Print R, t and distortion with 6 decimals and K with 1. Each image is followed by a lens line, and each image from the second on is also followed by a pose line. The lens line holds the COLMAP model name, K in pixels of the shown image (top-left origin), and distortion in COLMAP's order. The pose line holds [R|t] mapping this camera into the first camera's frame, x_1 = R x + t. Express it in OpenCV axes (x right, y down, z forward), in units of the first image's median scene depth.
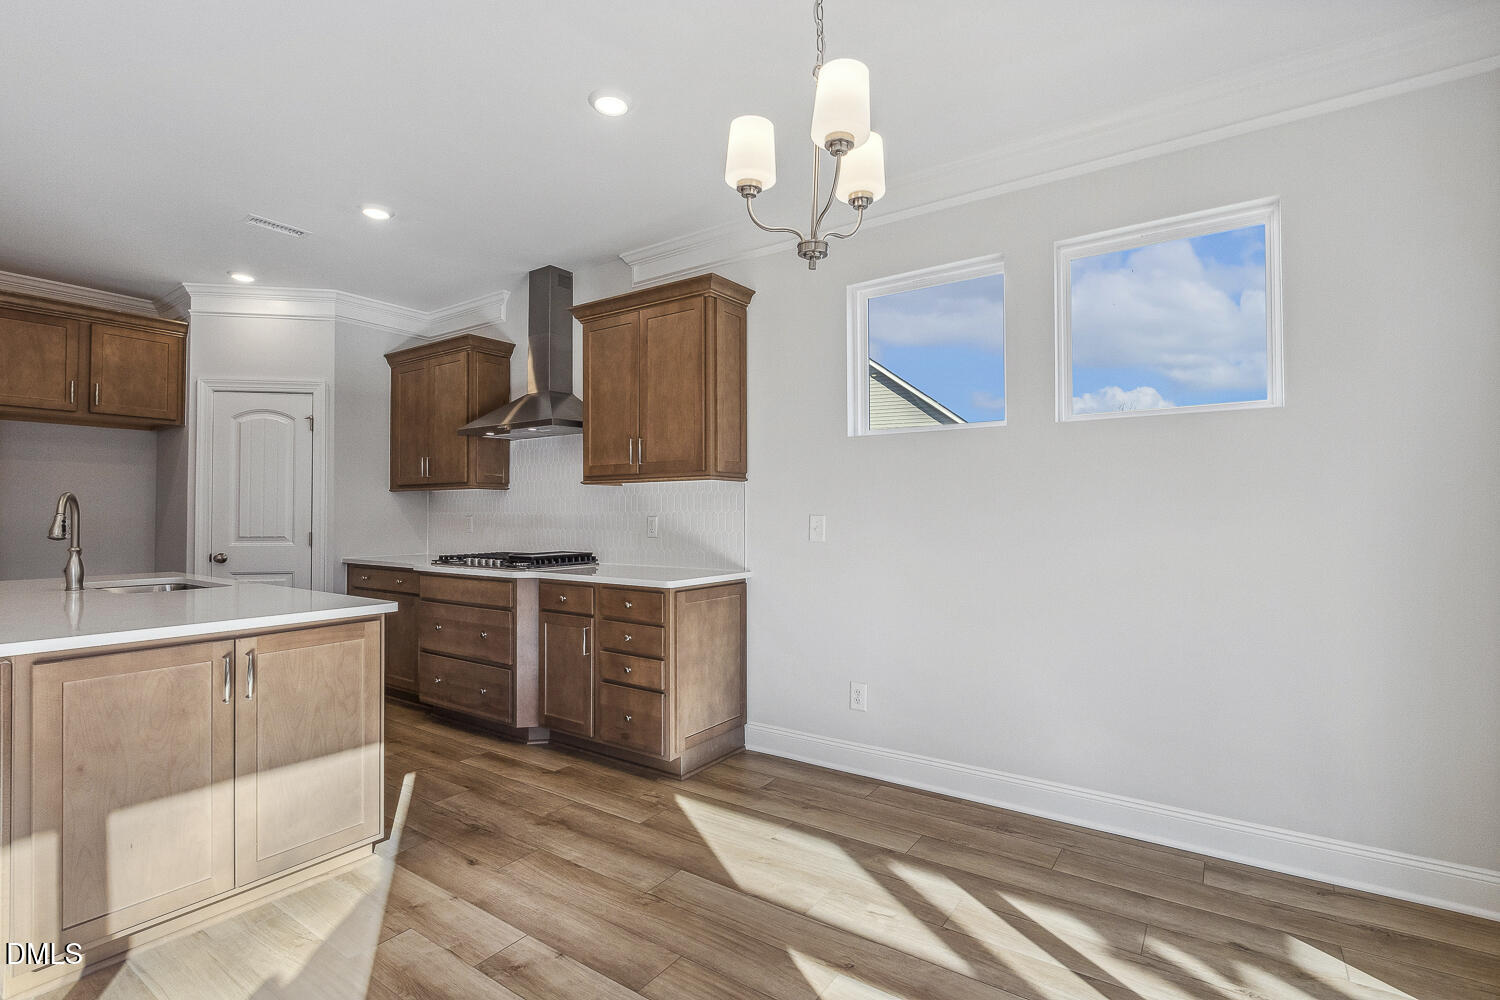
lens RADIAL K [[692.5, 0, 746.2], [0, 692.5, 509.9], [0, 0, 1]] dist [-0.007037, -0.001777]
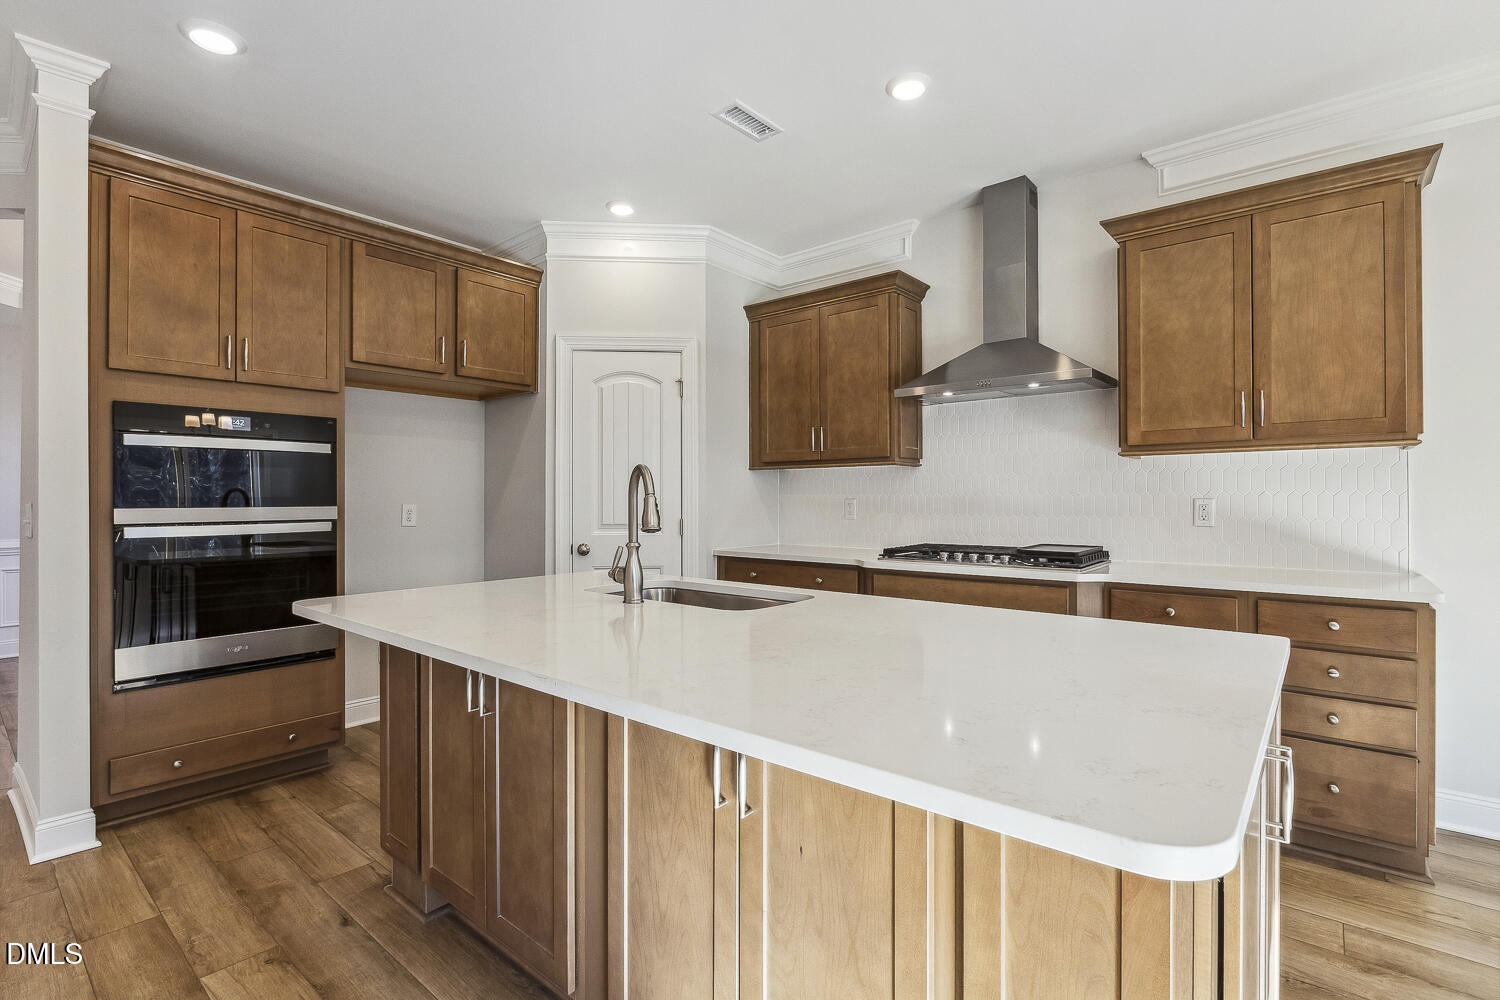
lens RADIAL K [[692.5, 0, 764.0], [0, 692.5, 502.3], [0, 0, 1]] dist [-0.007037, -0.001777]
pose [[0.995707, -0.000785, -0.092559, -0.528323], [0.001775, 0.999942, 0.010610, 0.004361], [0.092546, -0.010729, 0.995651, 0.205924]]
